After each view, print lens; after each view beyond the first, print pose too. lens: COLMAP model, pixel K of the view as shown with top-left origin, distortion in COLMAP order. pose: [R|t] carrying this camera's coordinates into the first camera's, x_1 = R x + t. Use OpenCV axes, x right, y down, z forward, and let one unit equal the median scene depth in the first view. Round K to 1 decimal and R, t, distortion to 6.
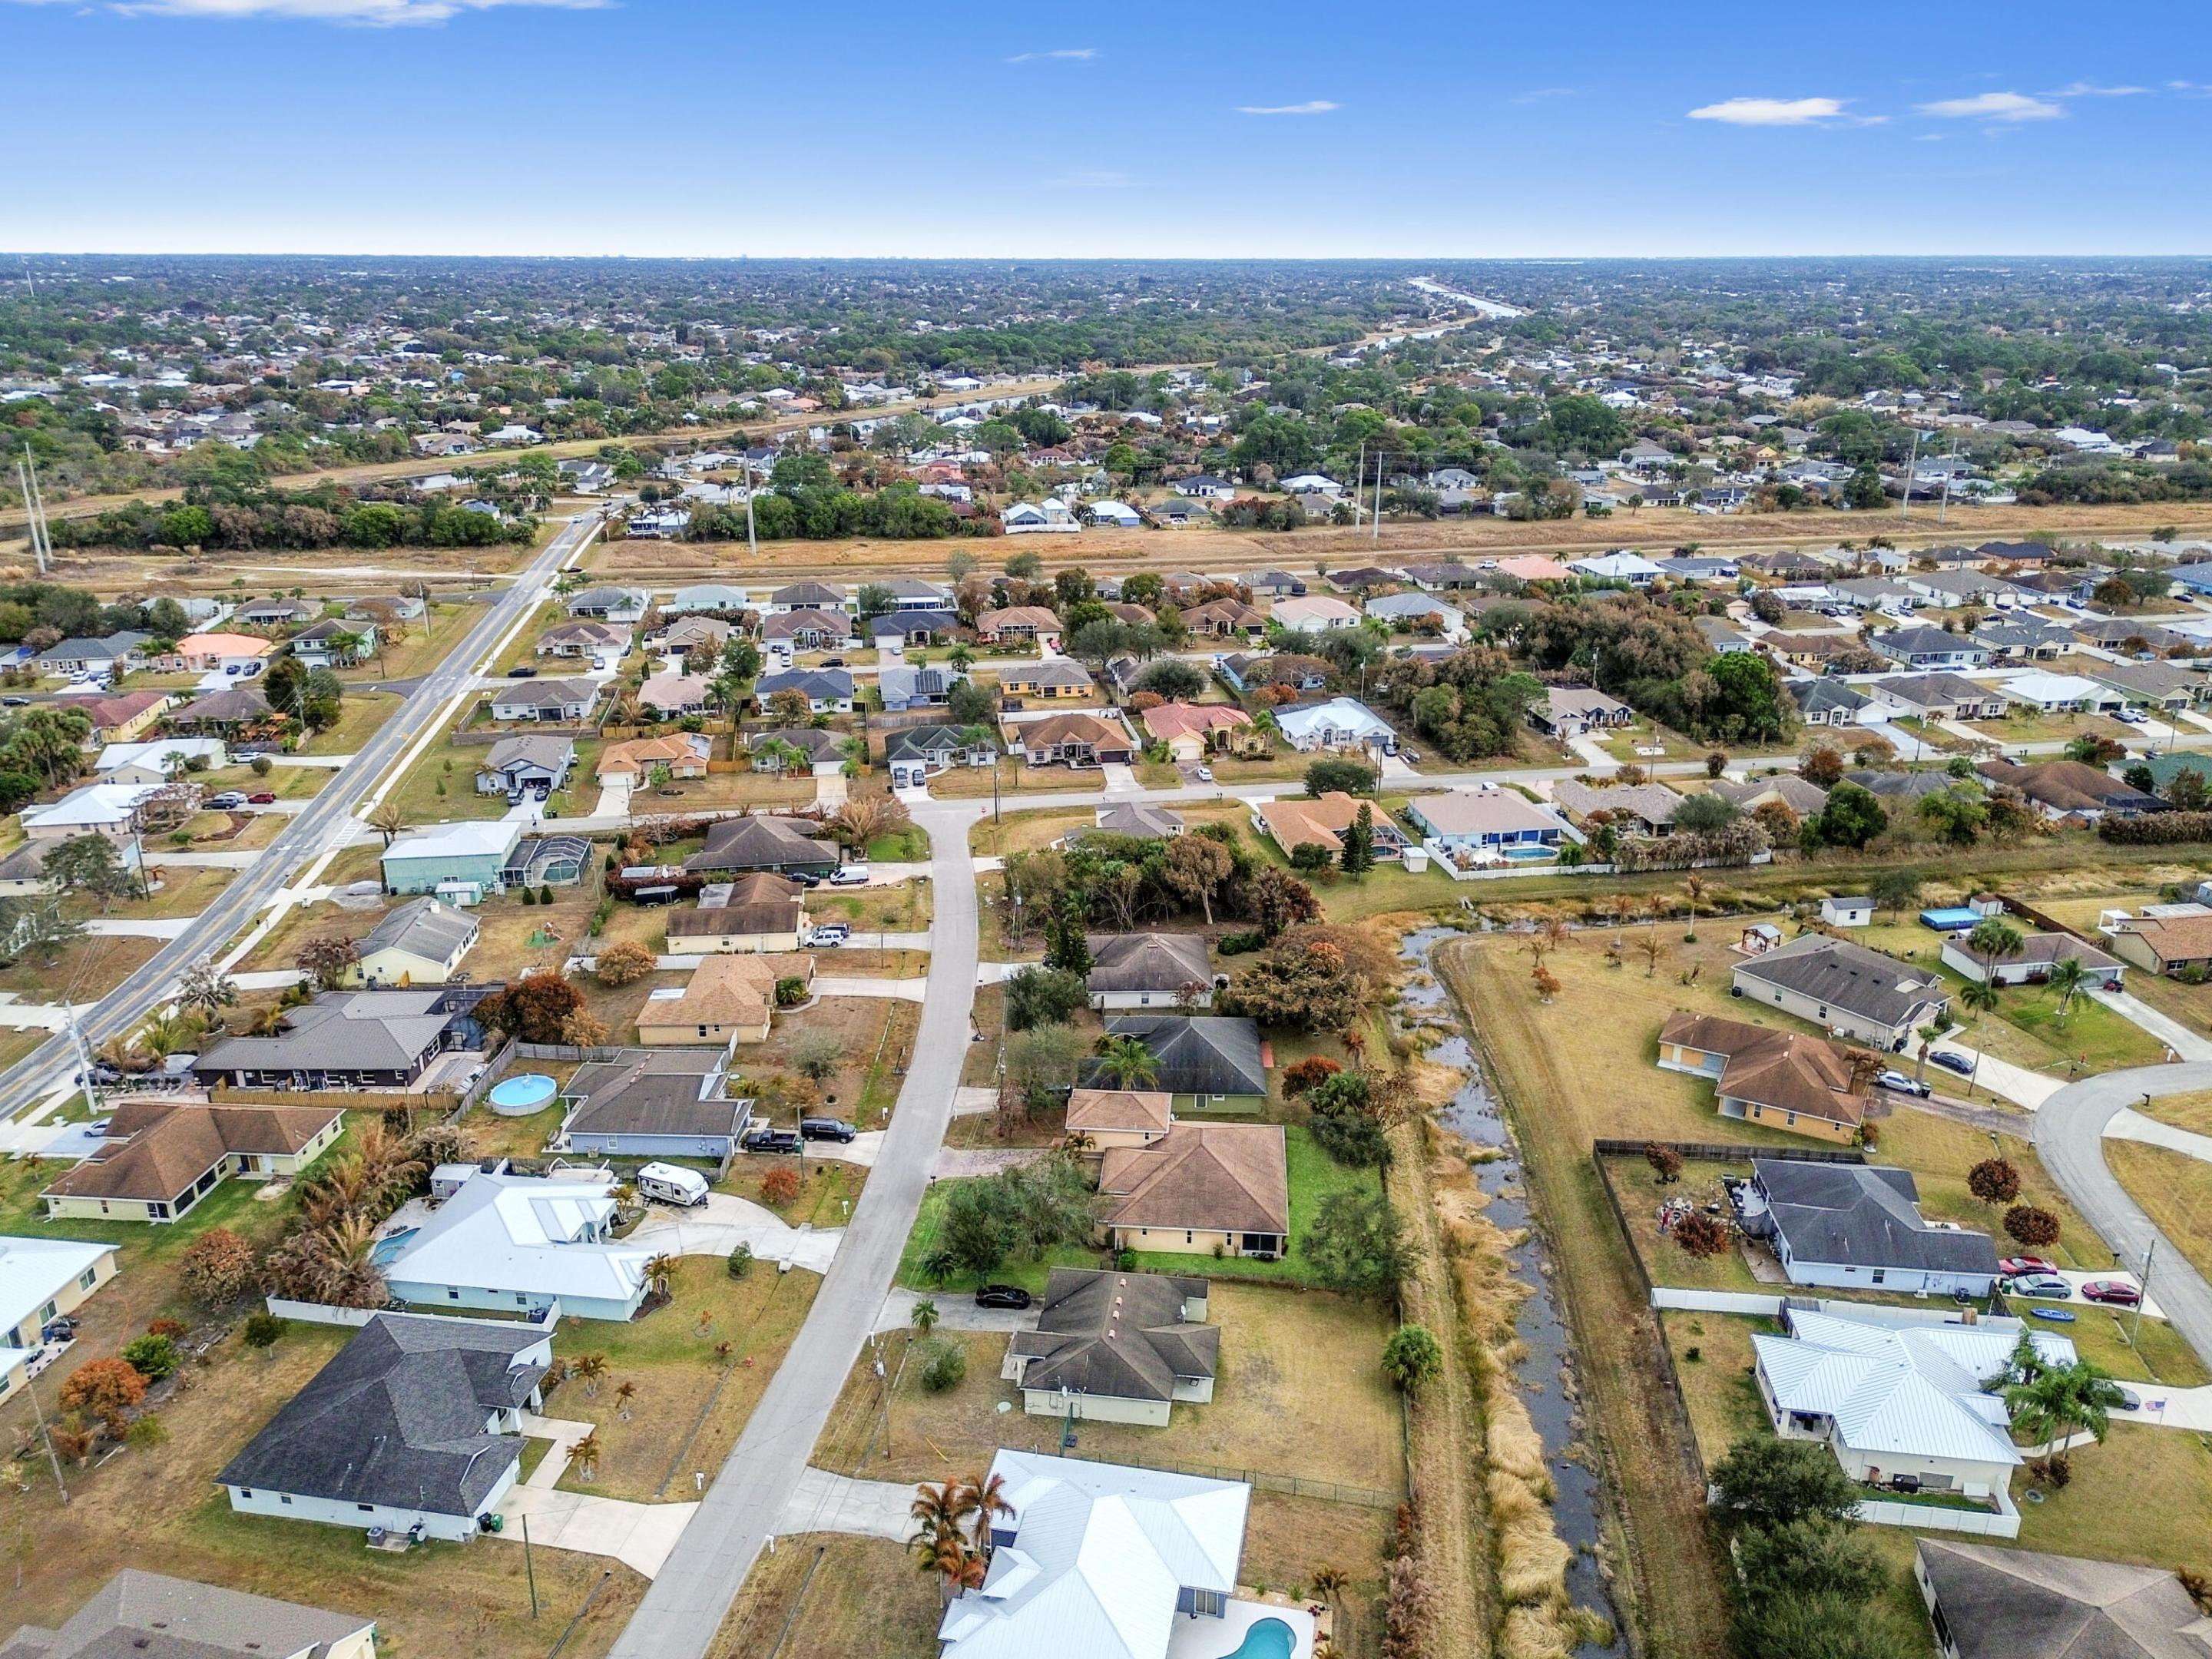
lens RADIAL K [[1597.4, 0, 1106.0], [0, 1597.4, 829.5], [0, 0, 1]] dist [0.077189, -0.091507]
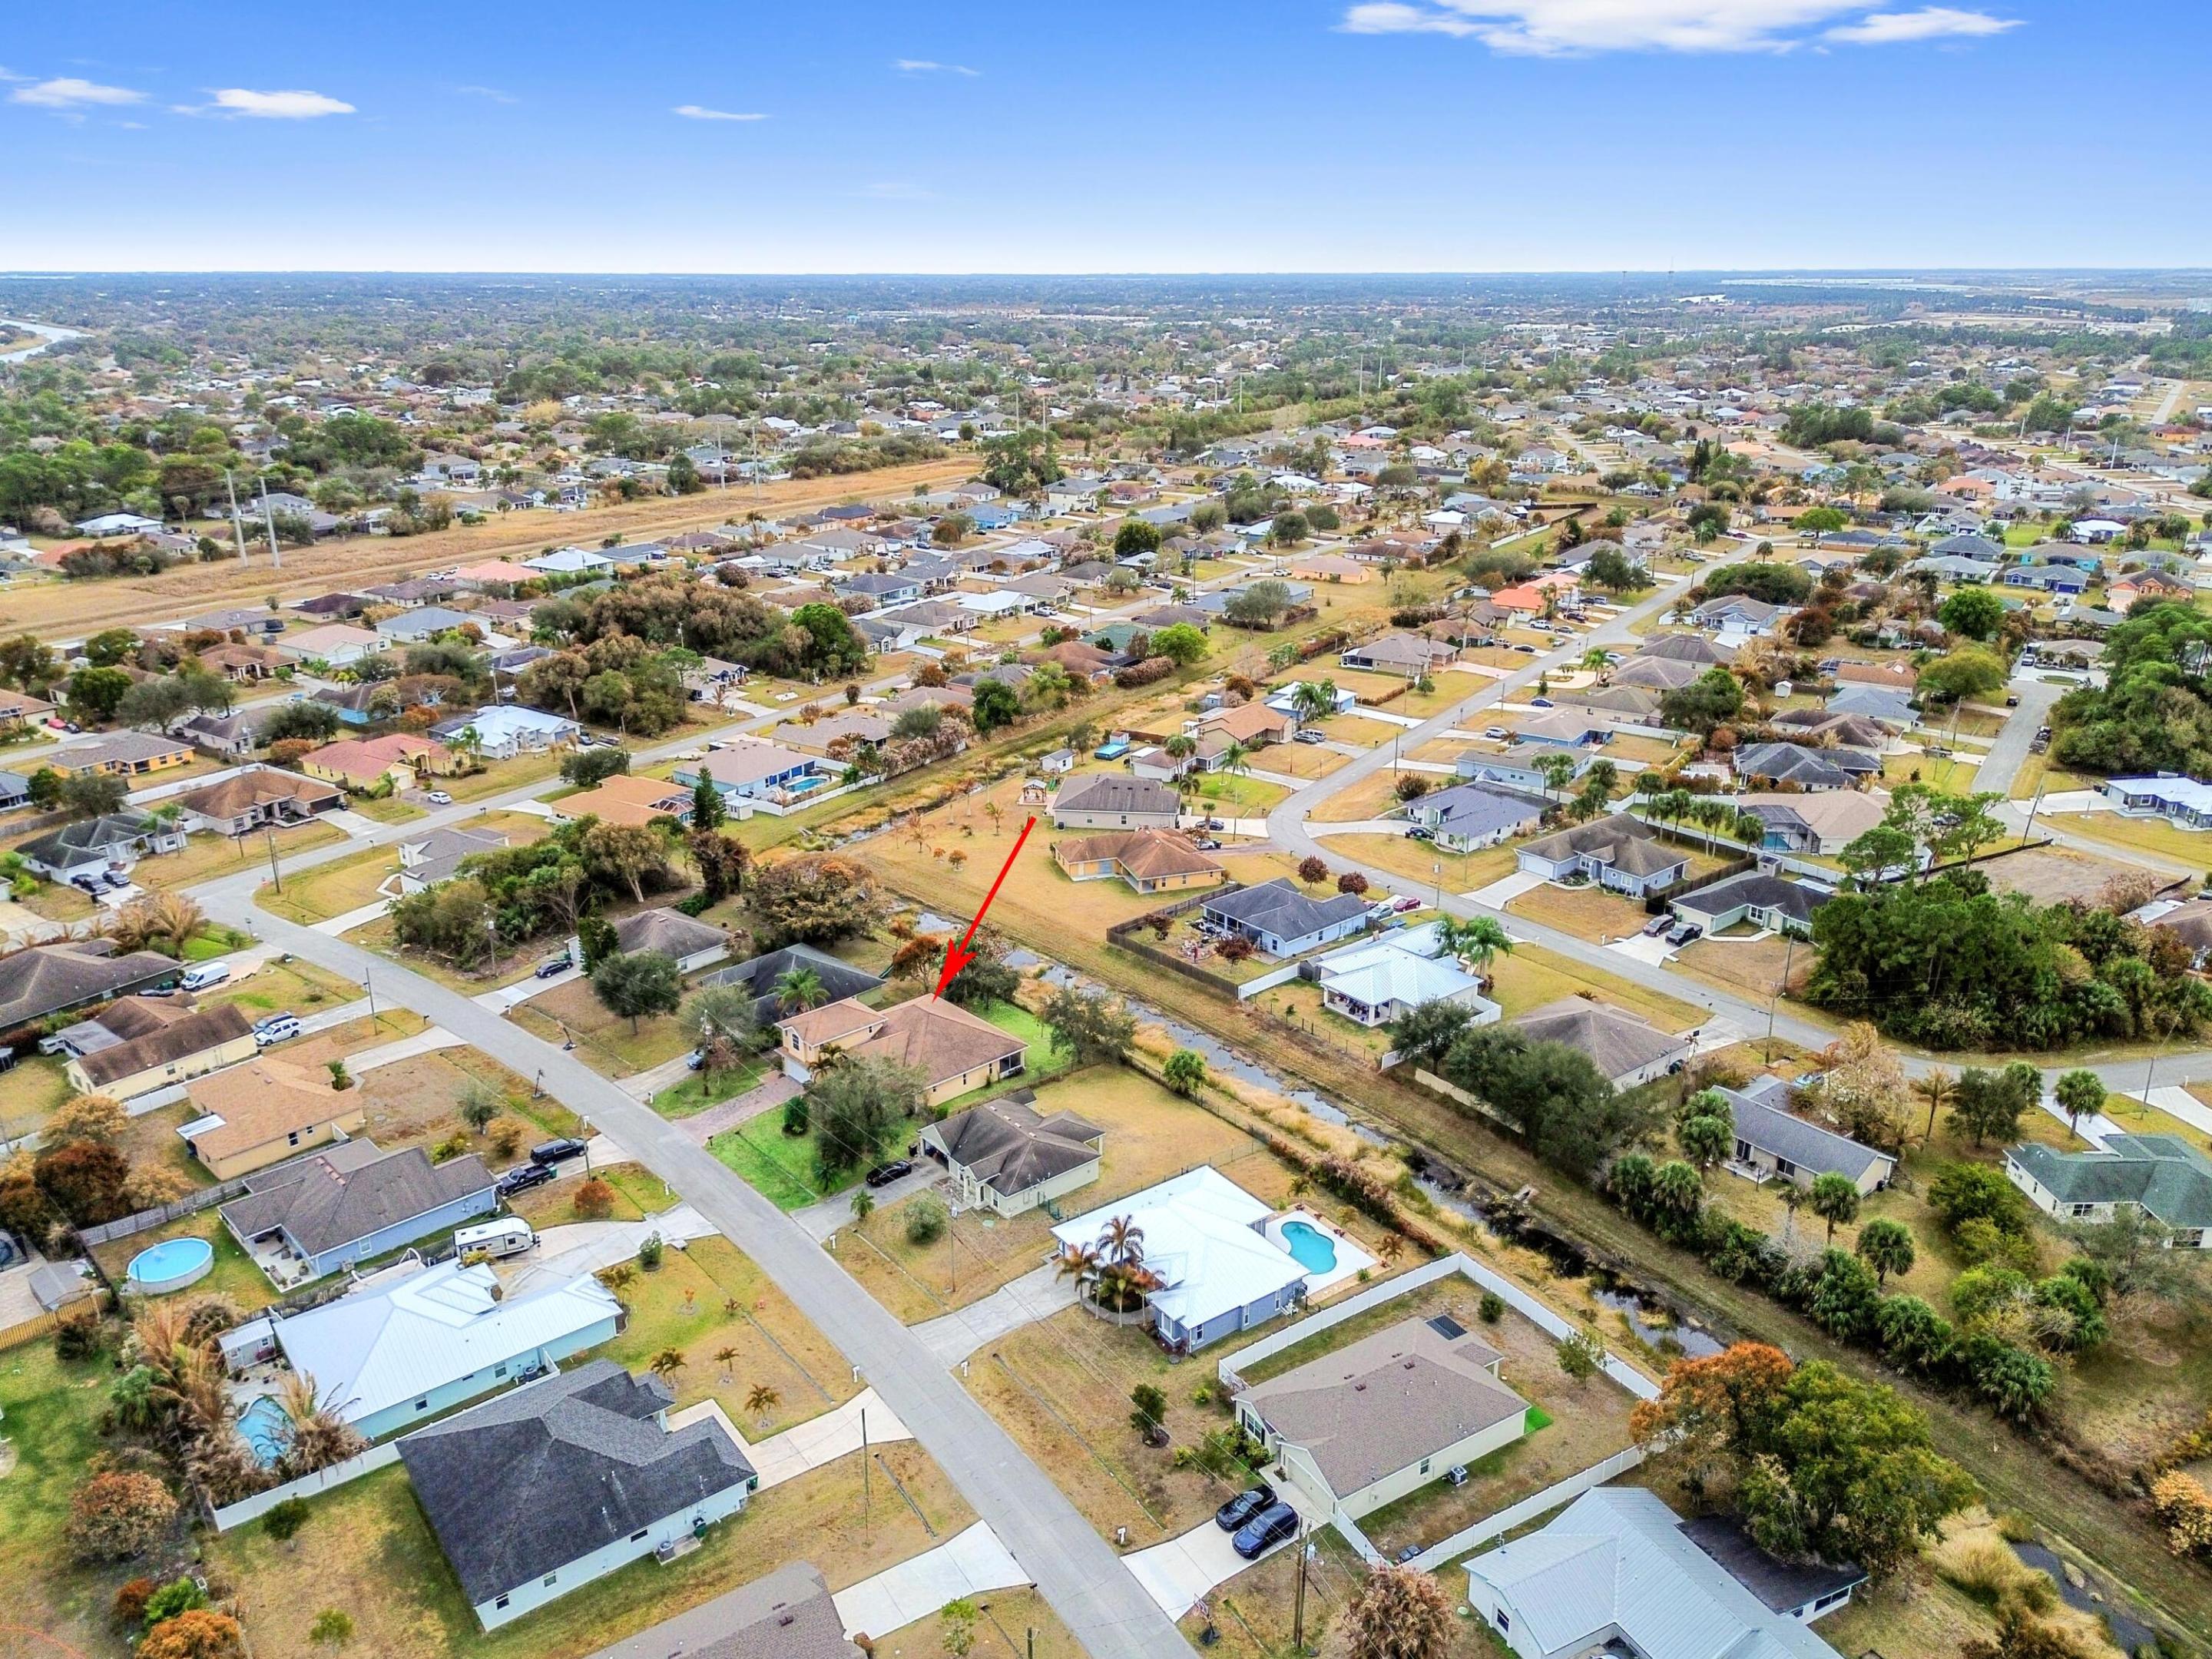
lens RADIAL K [[1597.4, 0, 1106.0], [0, 1597.4, 829.5], [0, 0, 1]] dist [0.077189, -0.091507]
pose [[0.681391, -0.243313, 0.690294, -0.418435], [0.248819, 0.963962, 0.094164, -0.009680], [-0.688328, 0.107595, 0.717376, 0.024082]]
